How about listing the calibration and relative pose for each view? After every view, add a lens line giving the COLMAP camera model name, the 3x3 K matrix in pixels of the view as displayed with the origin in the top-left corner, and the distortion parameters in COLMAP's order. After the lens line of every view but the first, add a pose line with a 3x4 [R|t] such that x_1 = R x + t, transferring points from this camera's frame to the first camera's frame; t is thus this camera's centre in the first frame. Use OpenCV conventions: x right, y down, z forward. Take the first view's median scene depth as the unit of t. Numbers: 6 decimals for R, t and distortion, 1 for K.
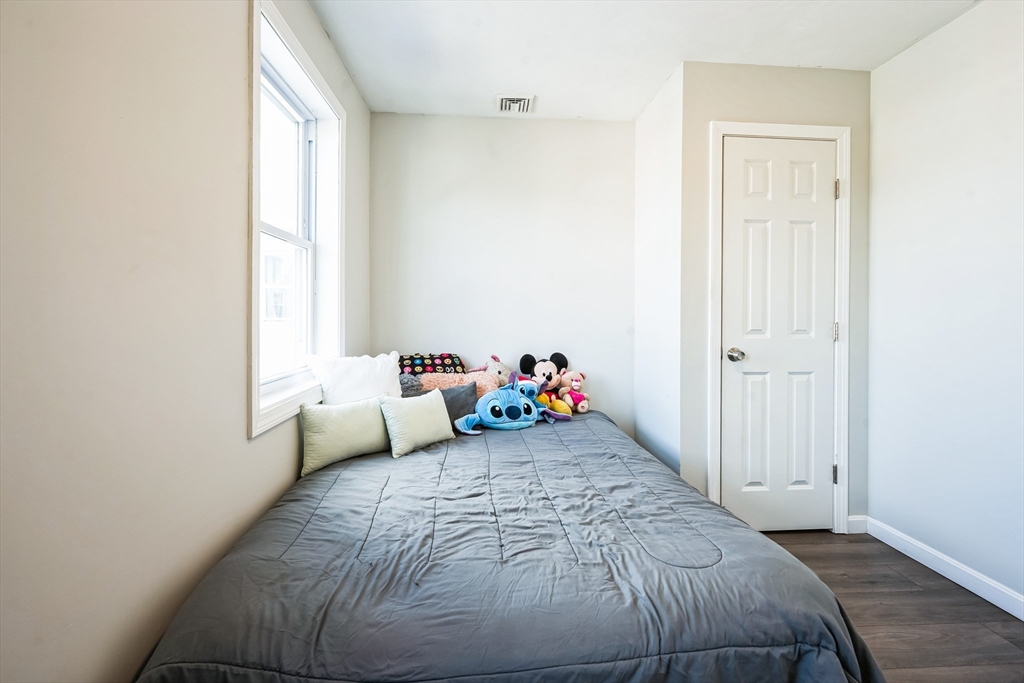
lens RADIAL K [[458.6, 0, 513.5], [0, 458.6, 320.5], [0, 0, 1]] dist [0.000603, -0.000156]
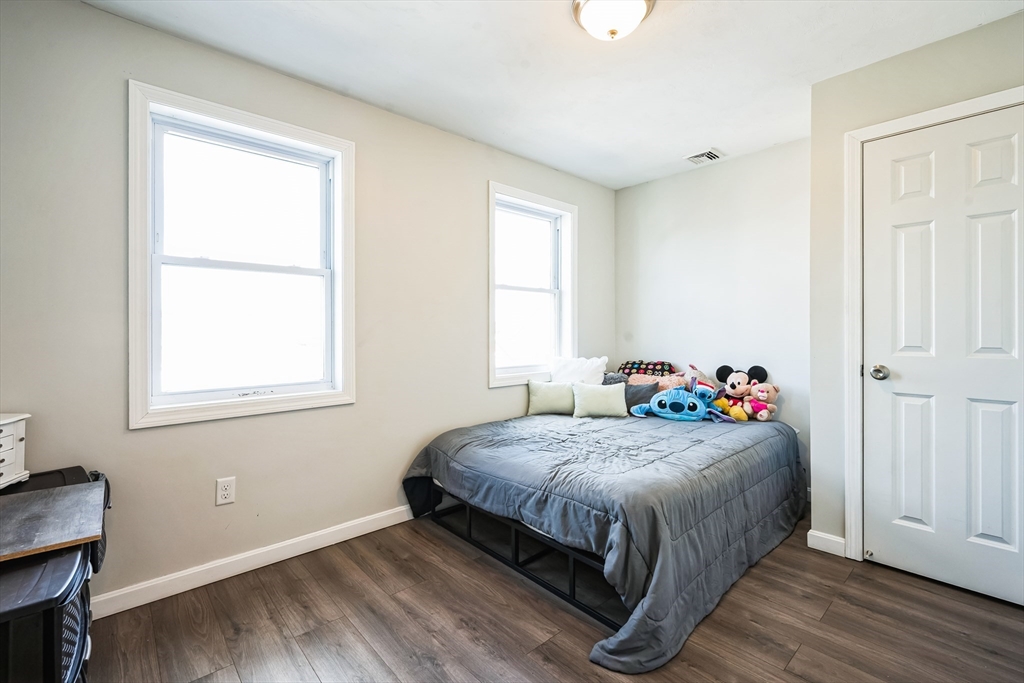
lens RADIAL K [[455.8, 0, 504.3], [0, 455.8, 340.0], [0, 0, 1]] dist [-0.001681, -0.000068]
pose [[0.600316, 0.007778, -0.799725, 0.750420], [-0.004842, 0.999970, 0.006092, 0.006115], [0.799748, 0.000215, 0.600336, -0.162921]]
